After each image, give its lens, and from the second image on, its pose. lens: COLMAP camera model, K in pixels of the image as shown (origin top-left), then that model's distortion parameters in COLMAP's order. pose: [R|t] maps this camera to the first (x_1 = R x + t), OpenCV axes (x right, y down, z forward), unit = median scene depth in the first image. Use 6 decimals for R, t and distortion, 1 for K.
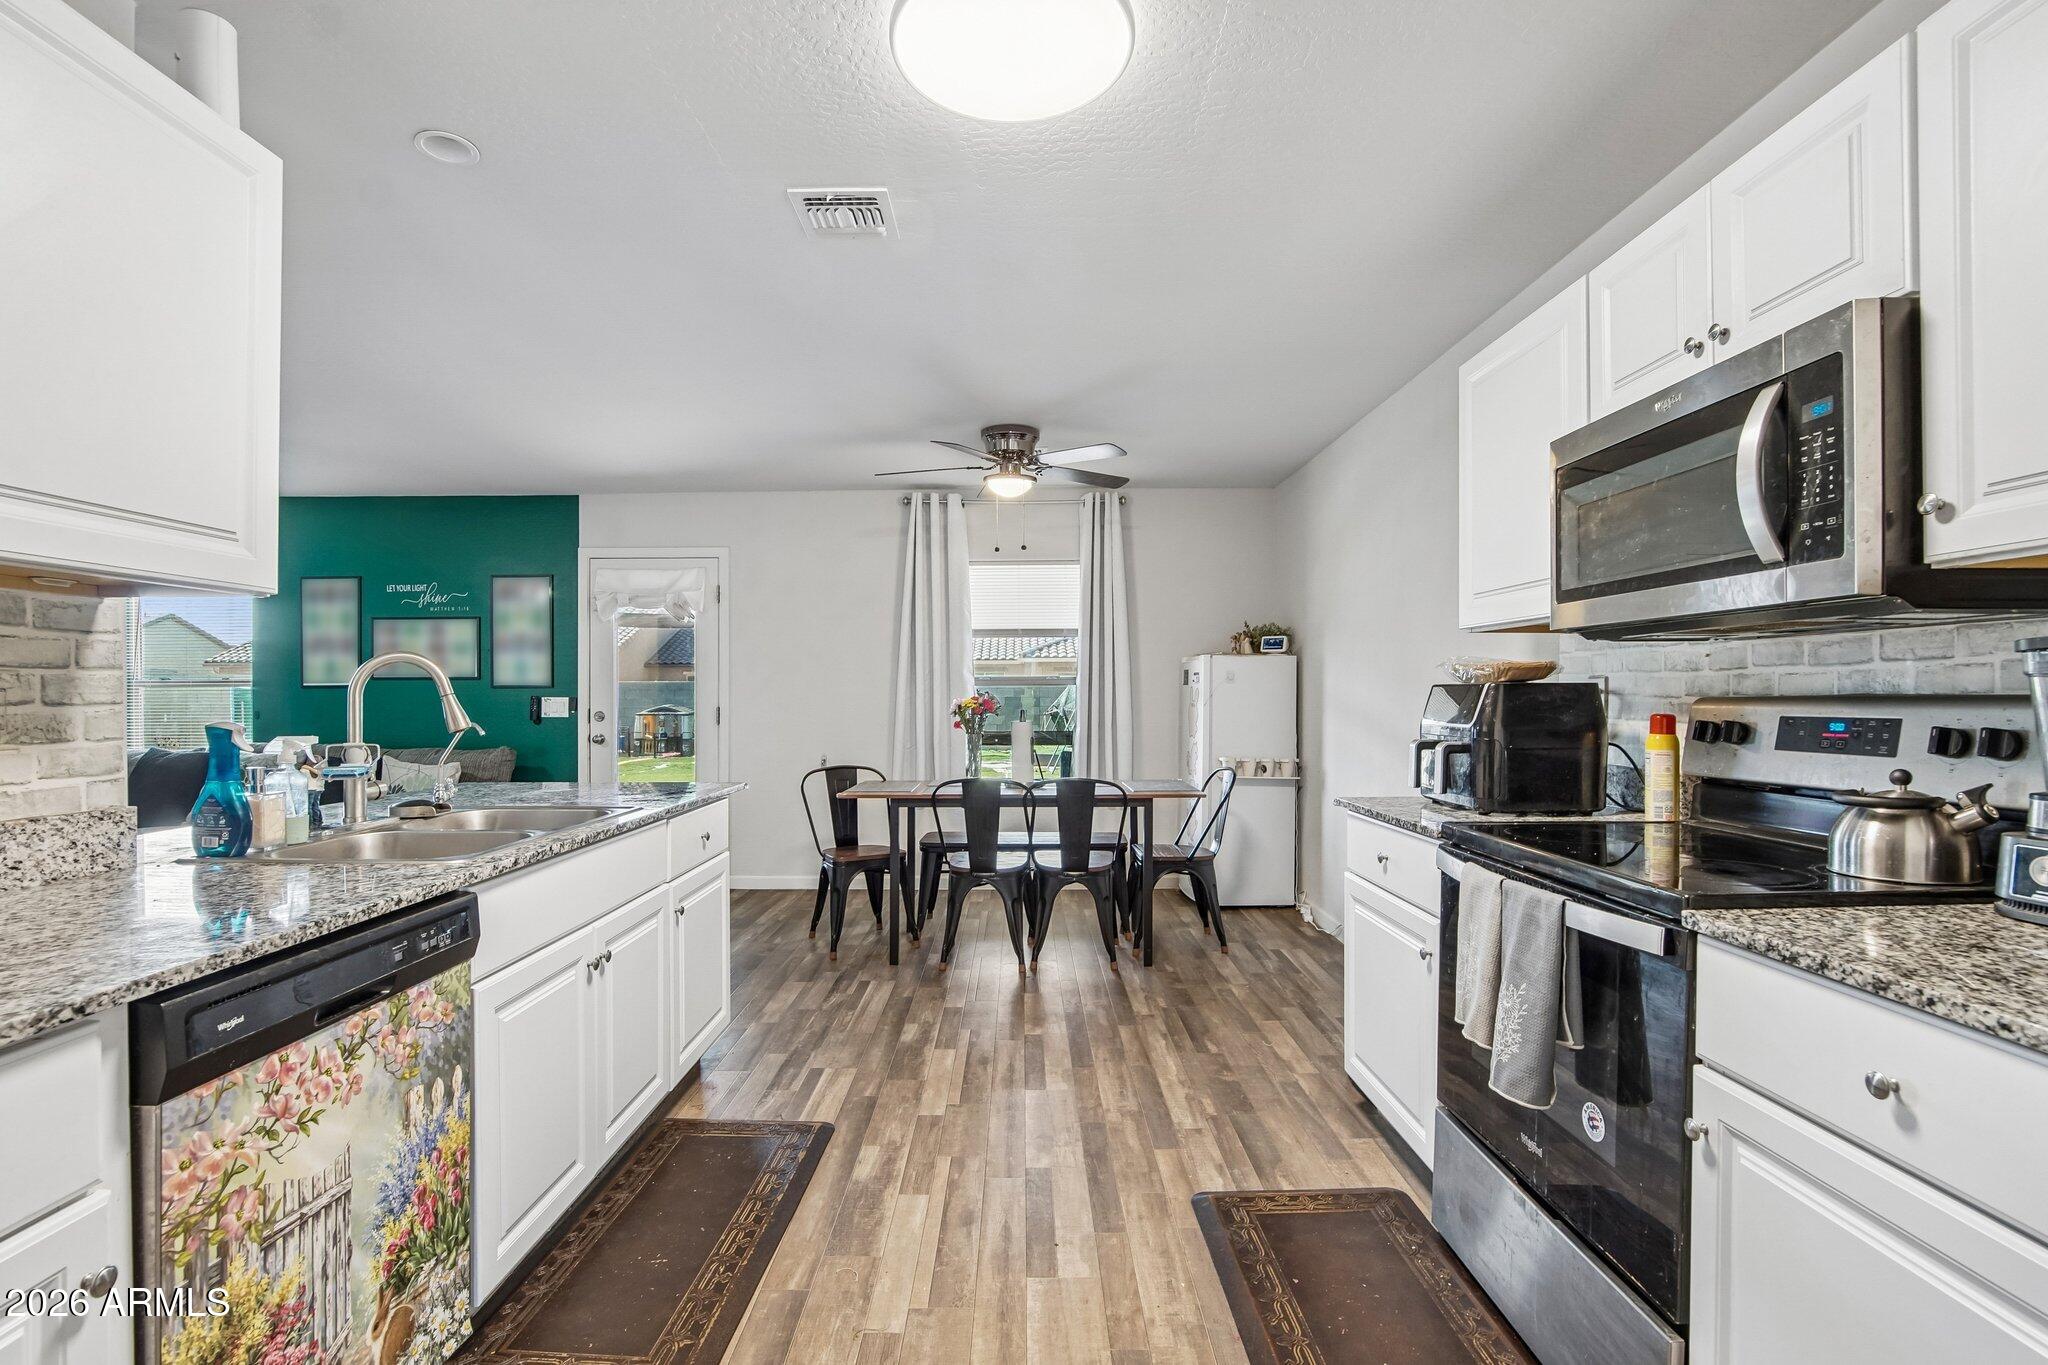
lens RADIAL K [[926.8, 0, 1026.3], [0, 926.8, 691.0], [0, 0, 1]] dist [-0.044307, 0.000477]
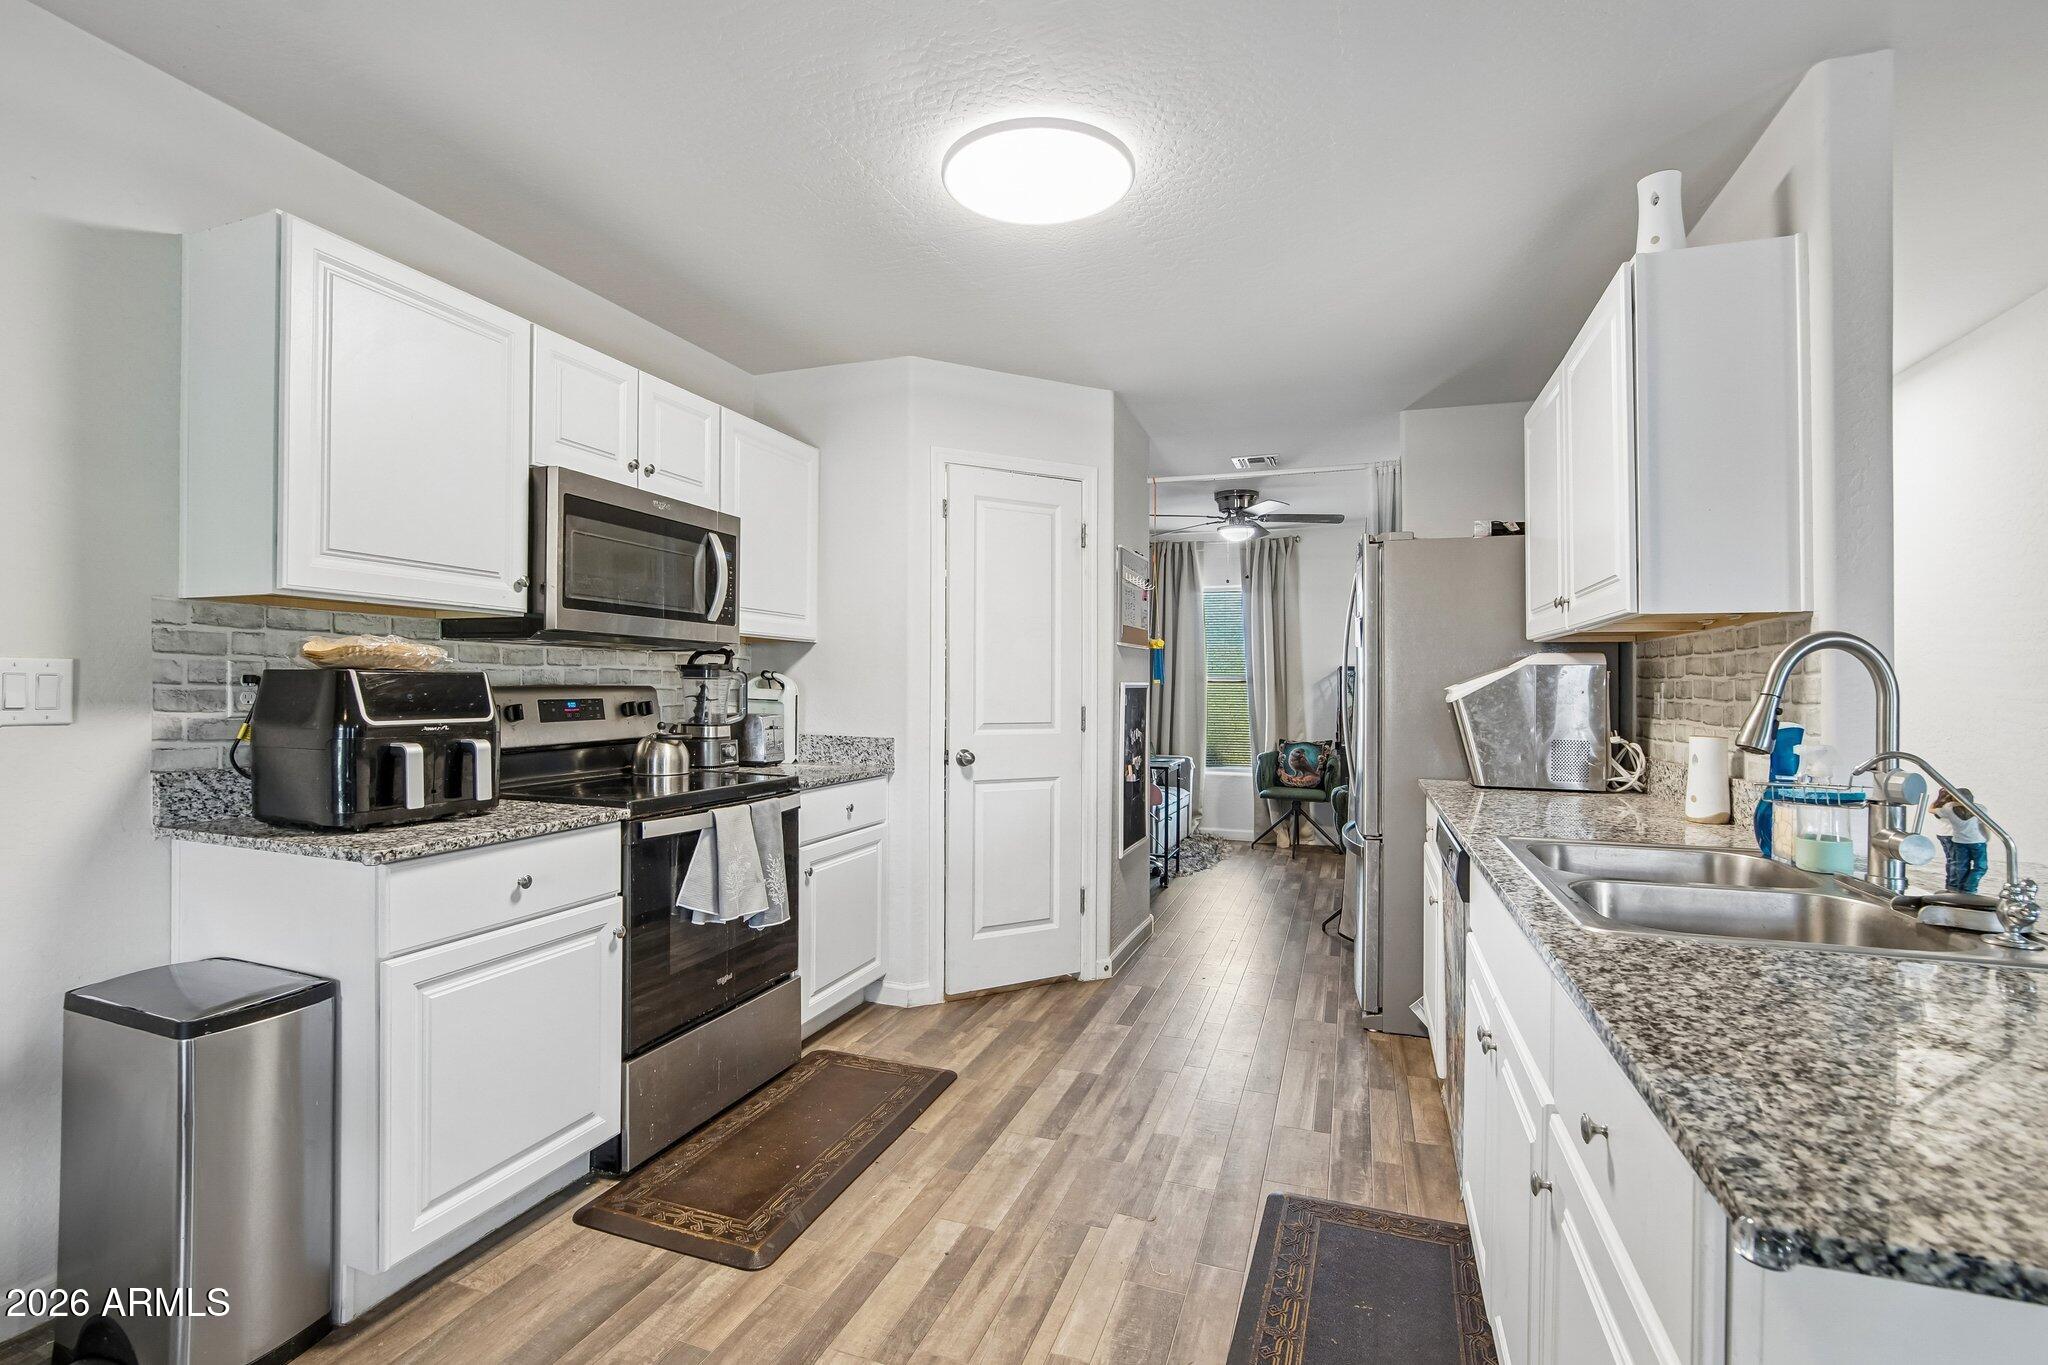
lens RADIAL K [[926.8, 0, 1026.3], [0, 926.8, 691.0], [0, 0, 1]] dist [-0.044307, 0.000477]
pose [[-0.944073, -0.008207, 0.329634, -0.412229], [-0.009480, 0.999953, -0.002252, 0.009715], [-0.329600, -0.005251, -0.944106, 2.149975]]
